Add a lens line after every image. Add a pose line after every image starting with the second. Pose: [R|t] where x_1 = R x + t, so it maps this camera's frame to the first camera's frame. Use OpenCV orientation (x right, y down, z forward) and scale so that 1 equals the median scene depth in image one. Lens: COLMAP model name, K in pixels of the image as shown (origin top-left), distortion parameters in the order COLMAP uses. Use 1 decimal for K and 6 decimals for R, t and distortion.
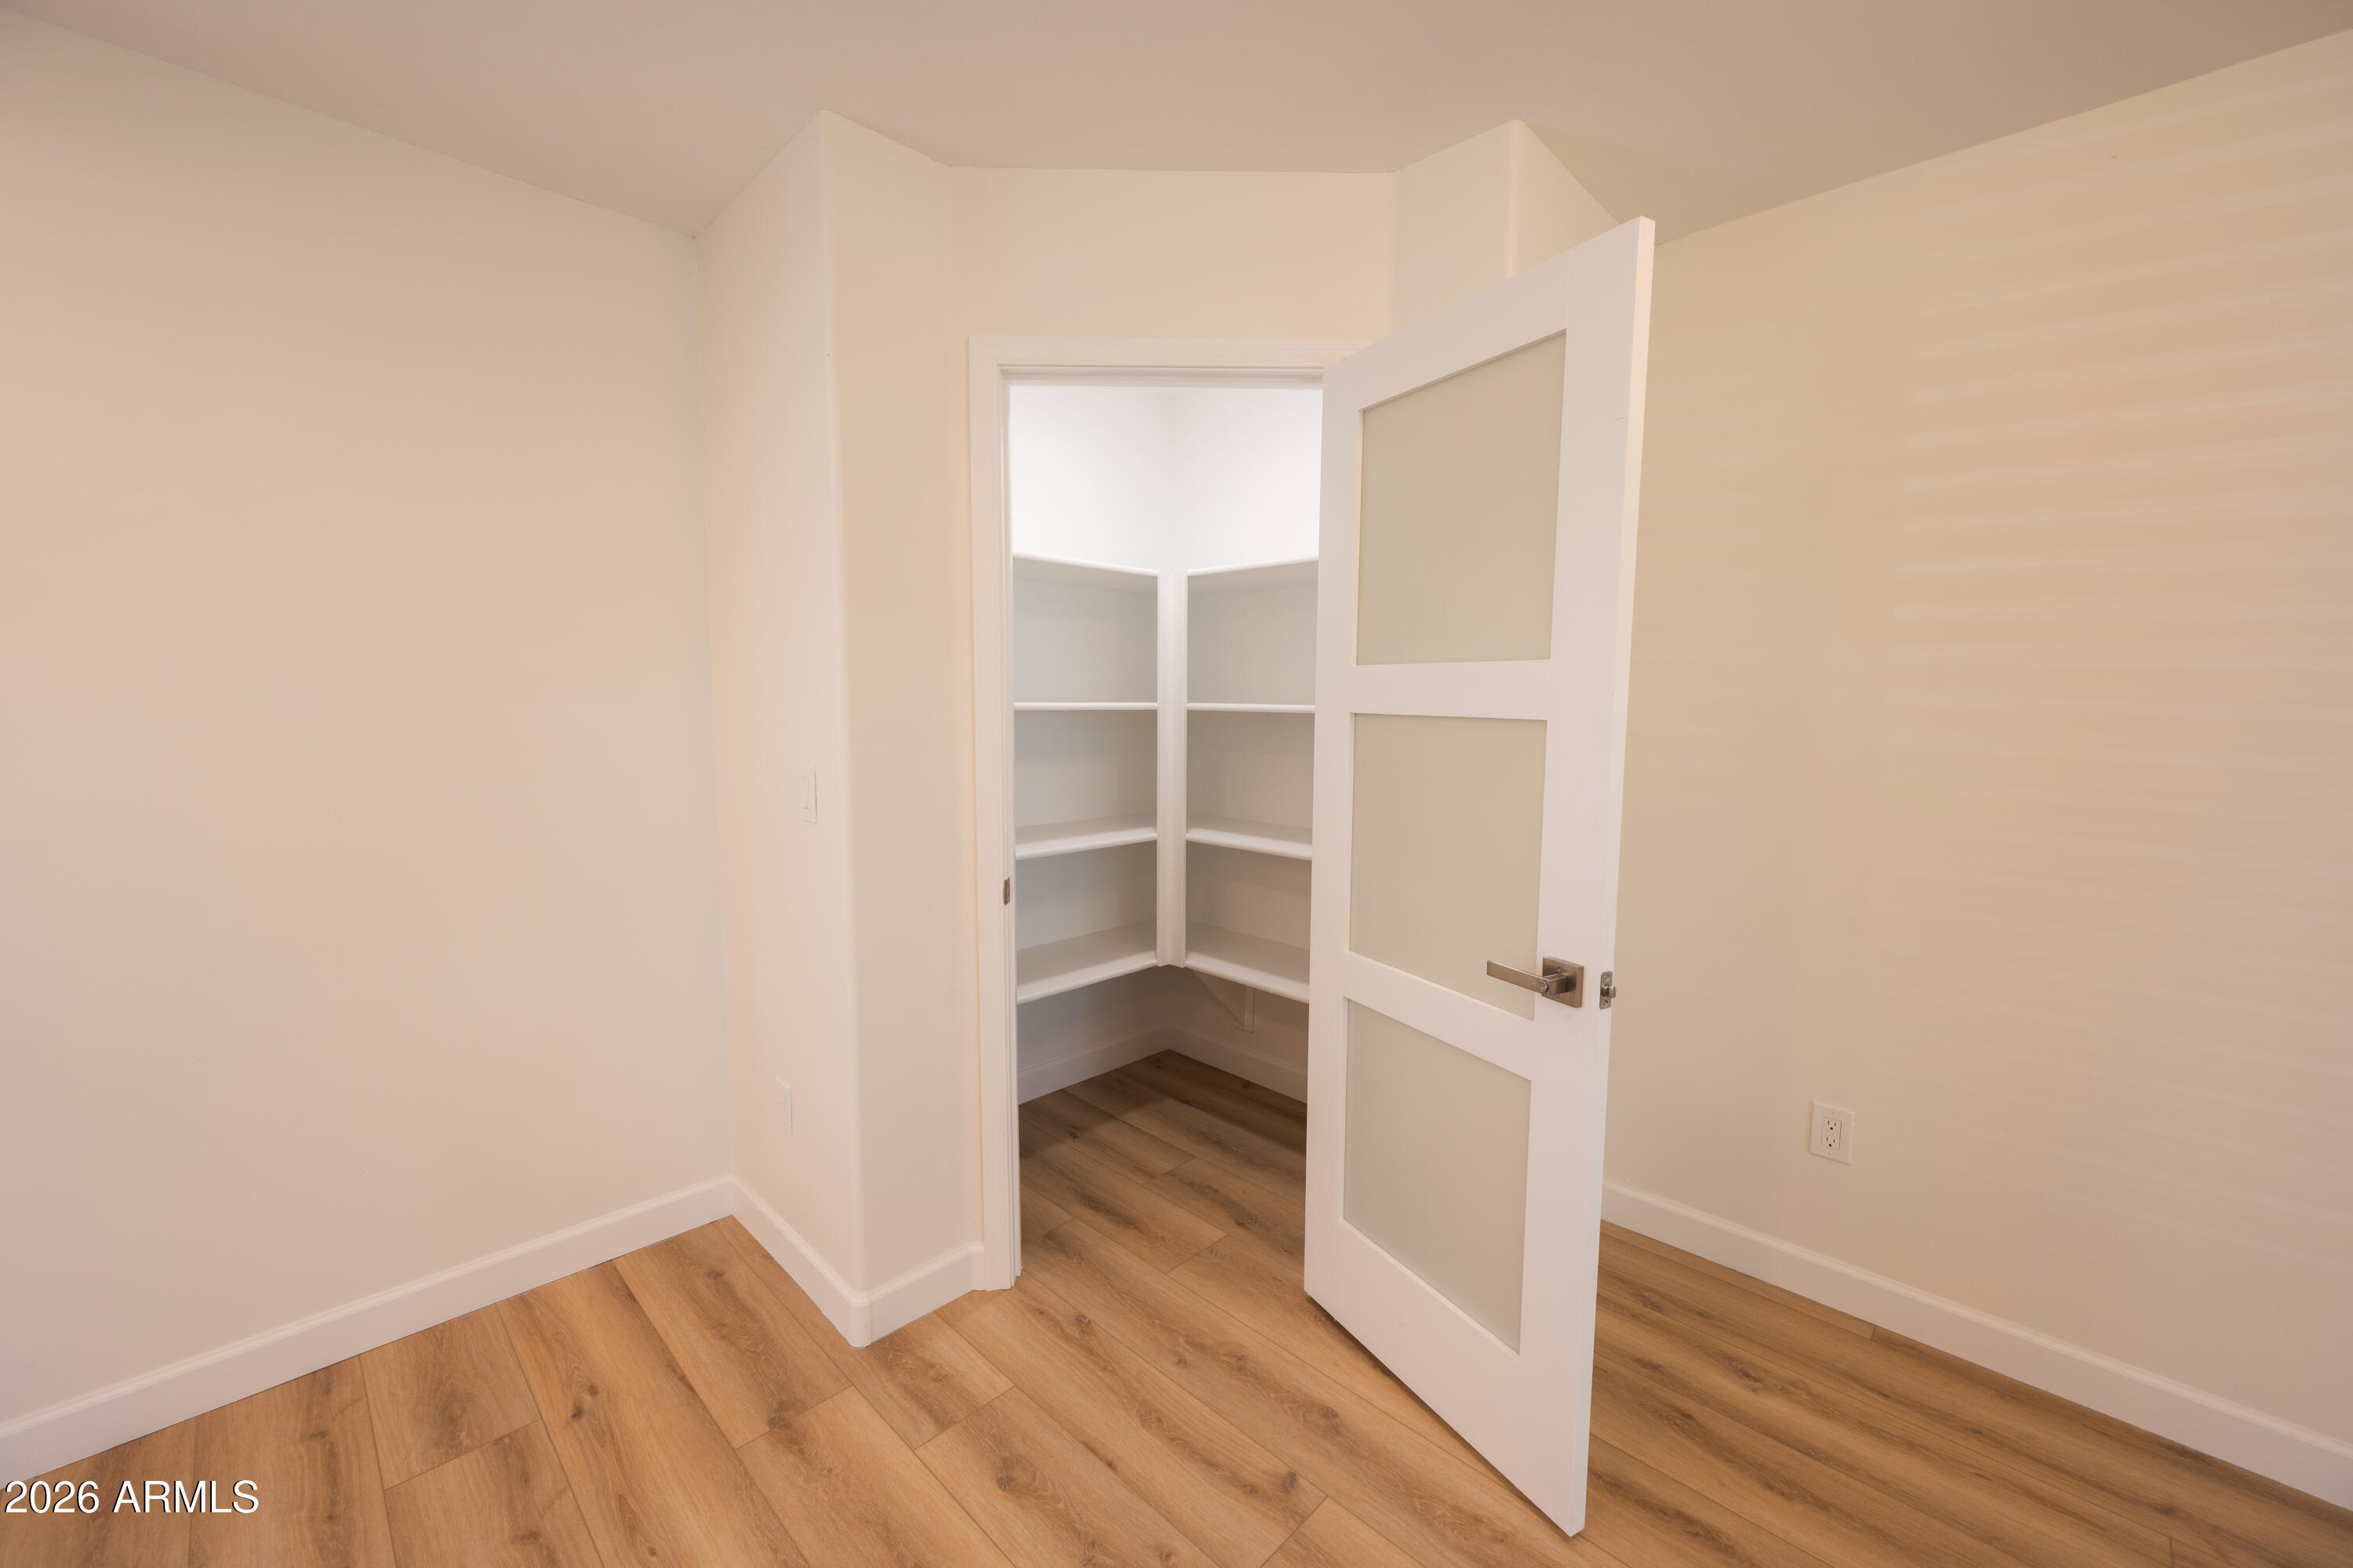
lens RADIAL K [[917.2, 0, 1183.2], [0, 917.2, 787.1], [0, 0, 1]] dist [0.000133, 0.000145]
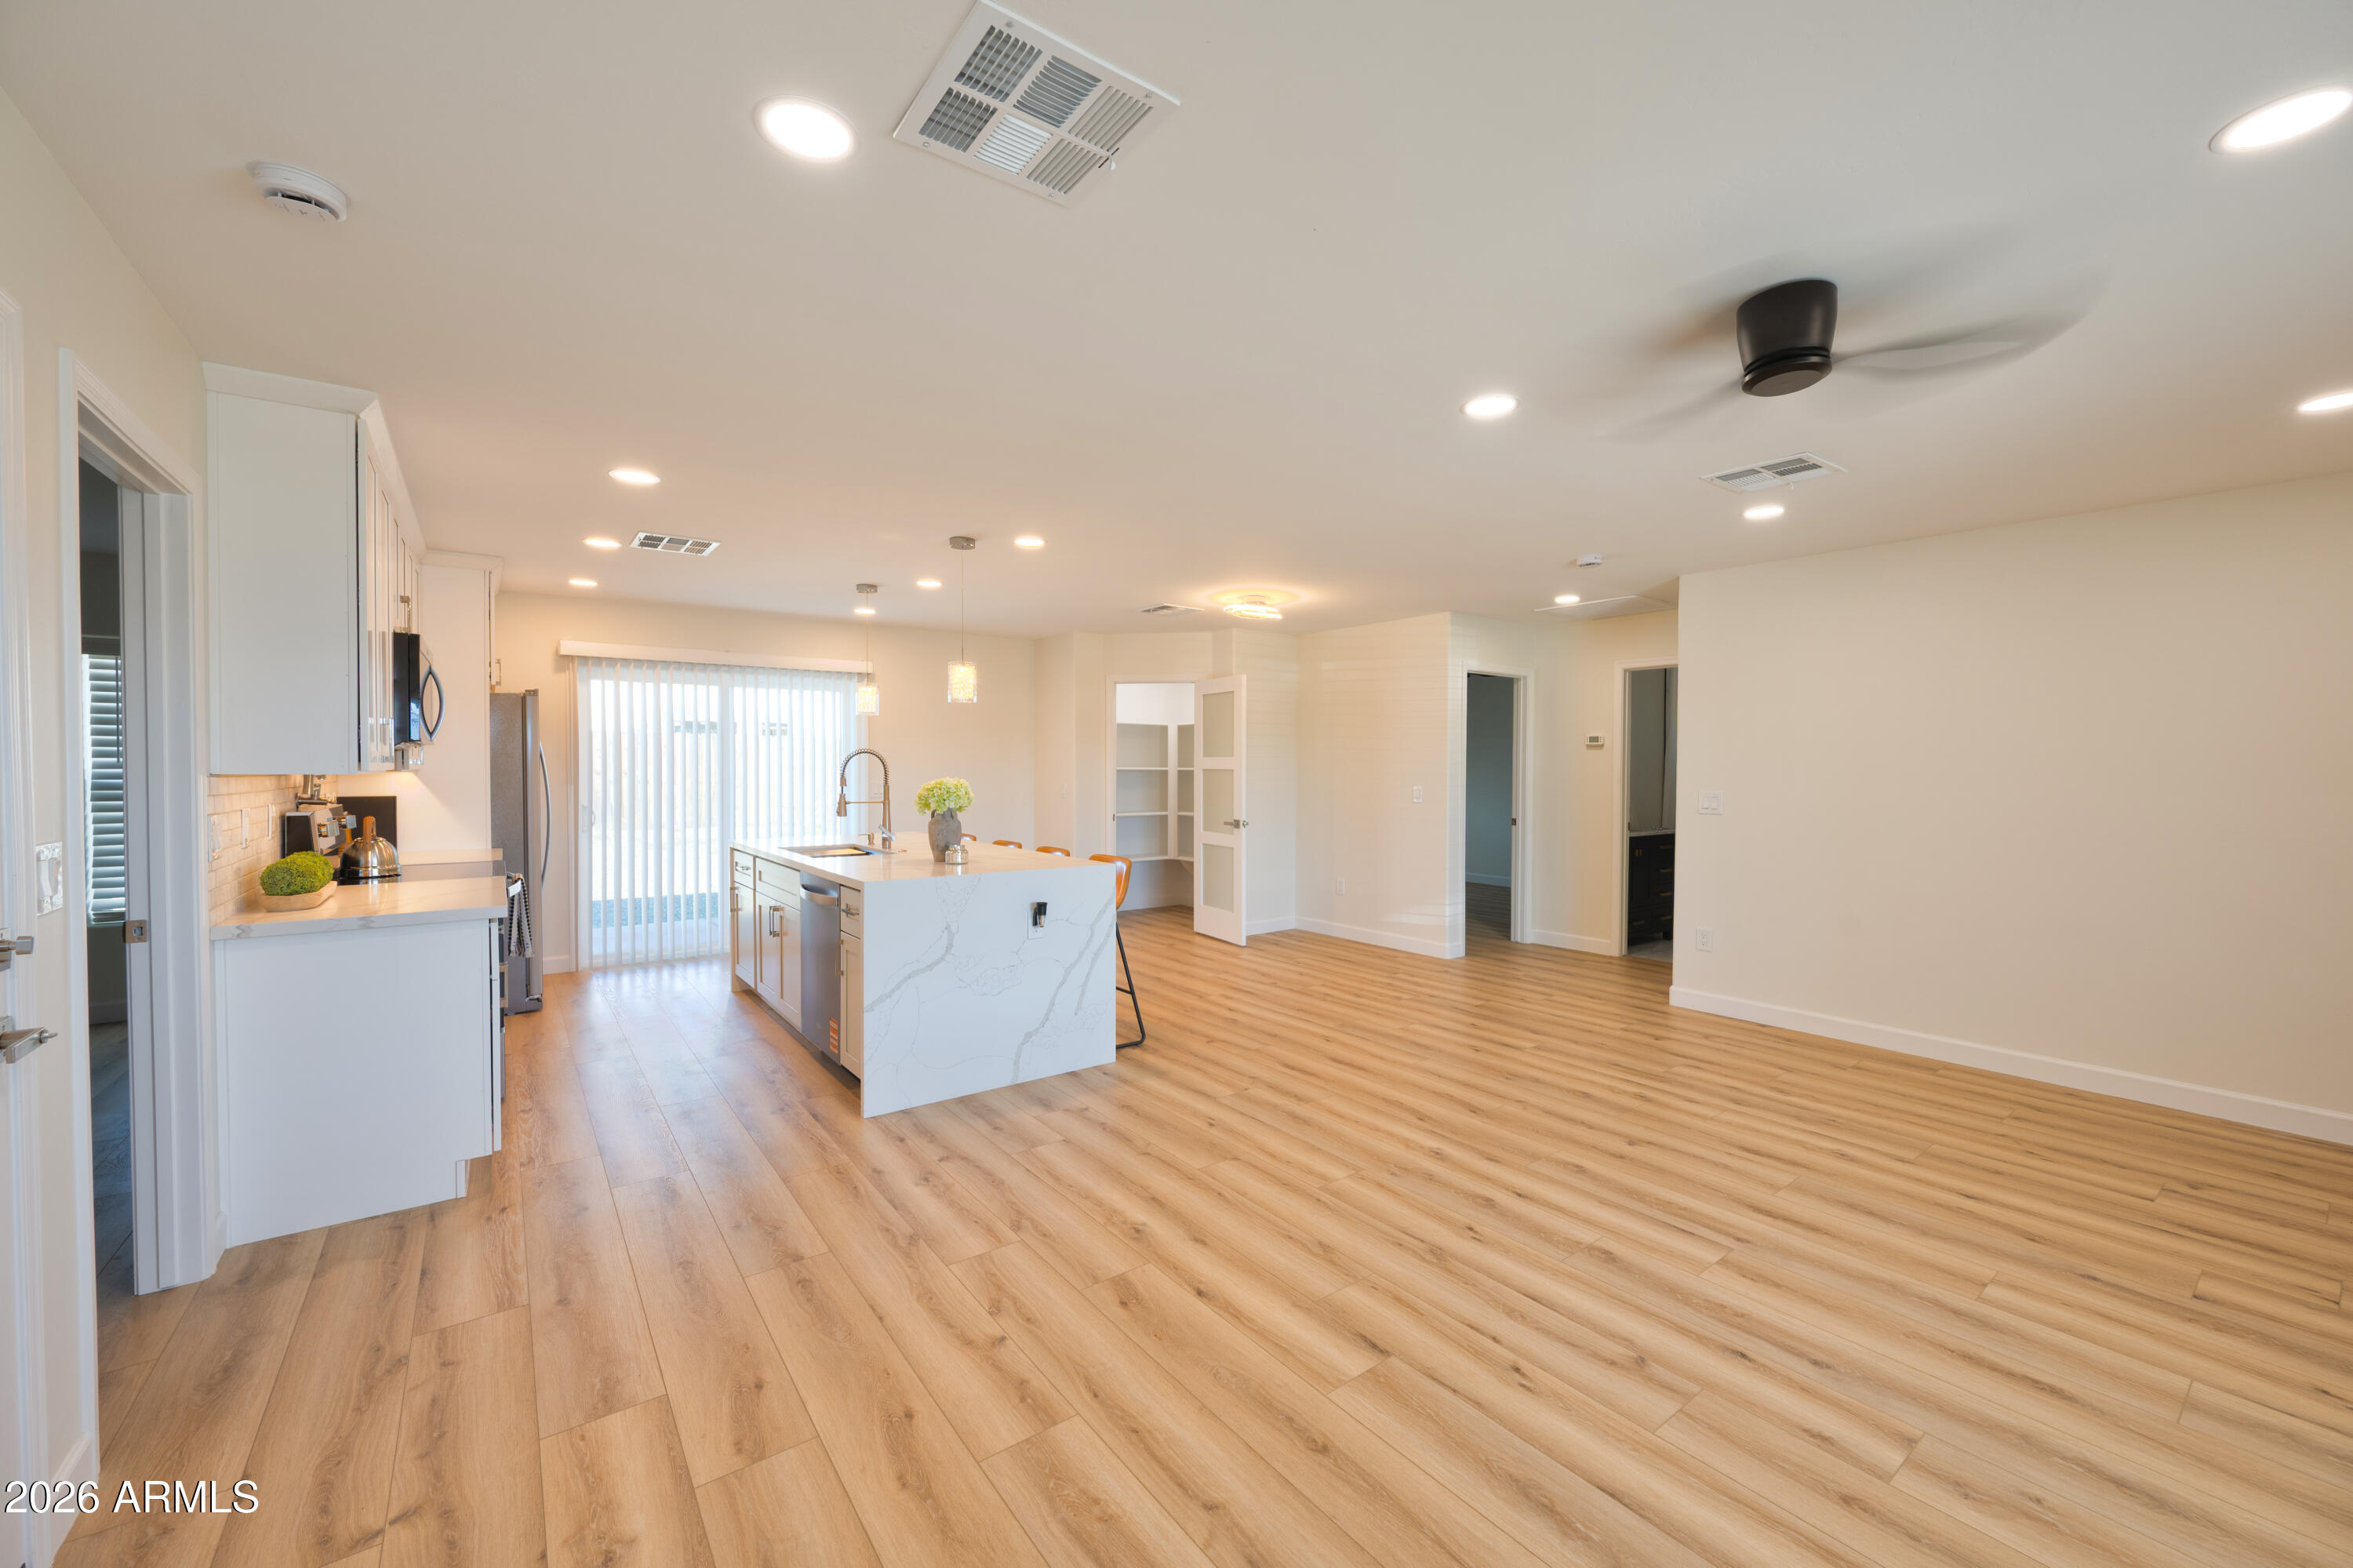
lens RADIAL K [[917.2, 0, 1183.2], [0, 917.2, 787.1], [0, 0, 1]] dist [0.000133, 0.000145]
pose [[0.988568, -0.004543, -0.150709, 0.594821], [-0.007020, 0.997075, -0.076106, 0.248465], [0.150614, 0.076294, 0.985644, -2.410675]]
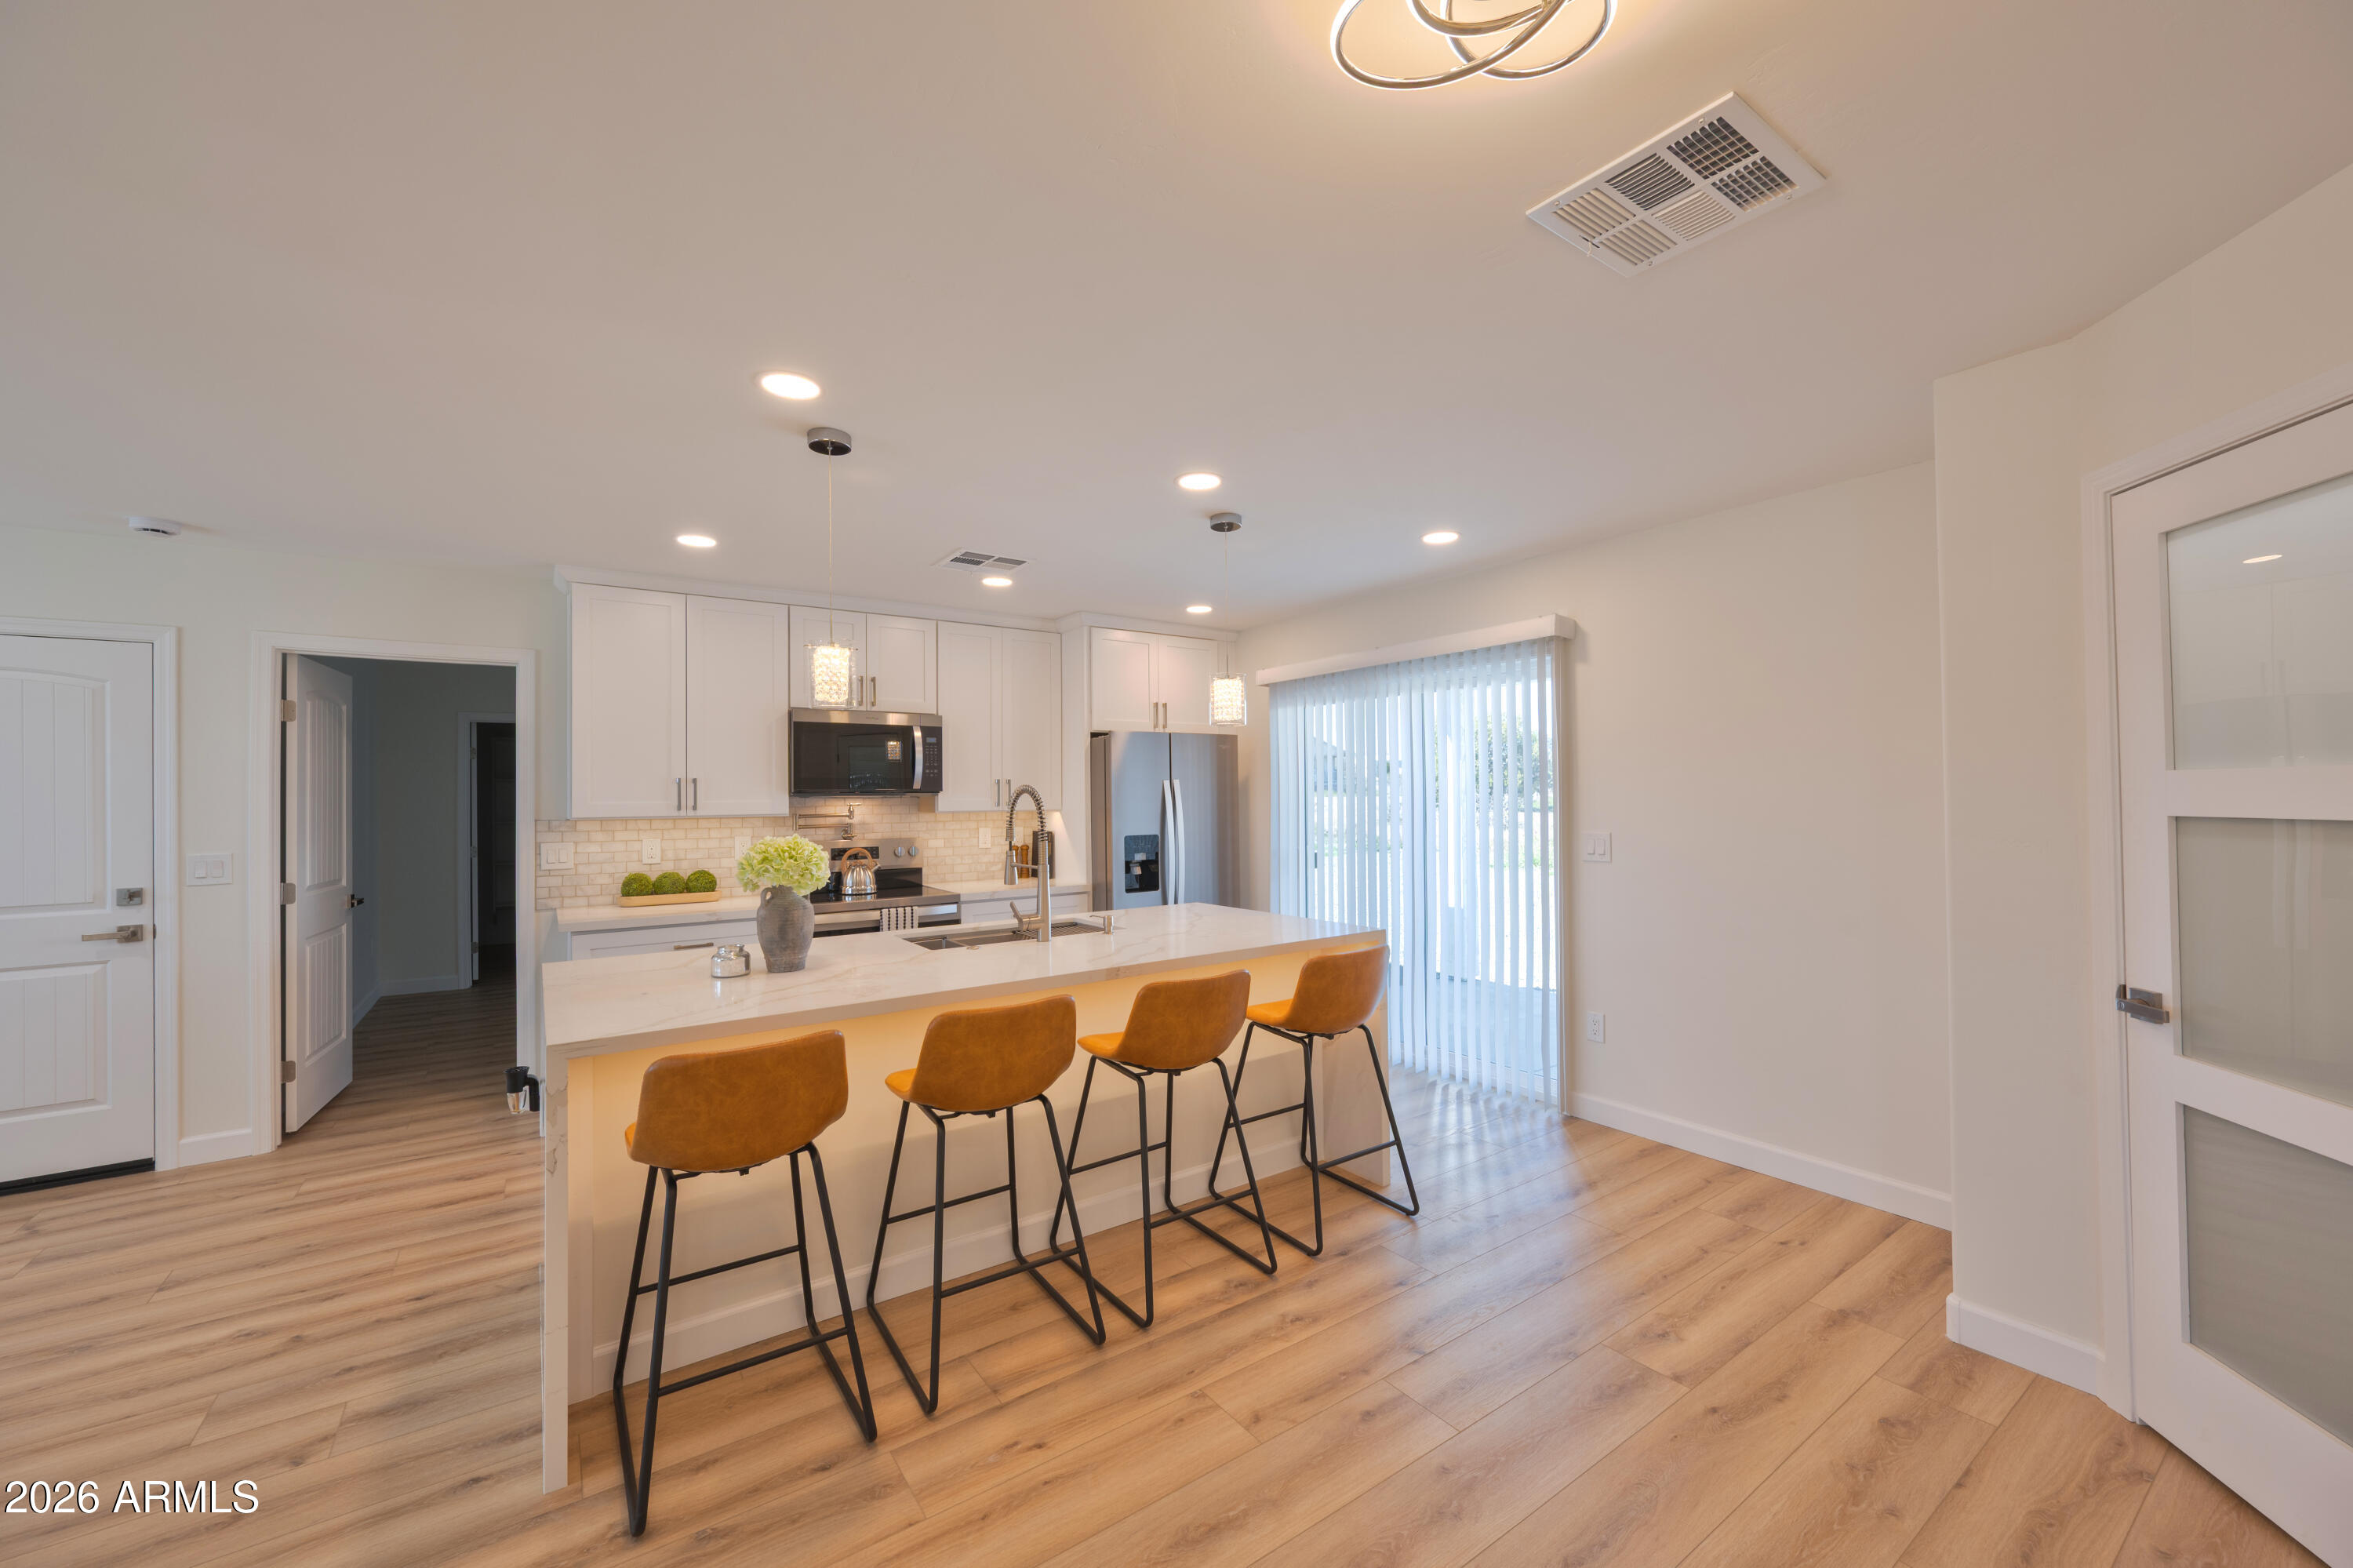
lens RADIAL K [[917.2, 0, 1183.2], [0, 917.2, 787.1], [0, 0, 1]] dist [0.000133, 0.000145]
pose [[-0.185757, -0.017510, -0.982440, 0.893463], [-0.086607, 0.996242, -0.001381, -0.021666], [0.978771, 0.084830, -0.186575, 0.150576]]
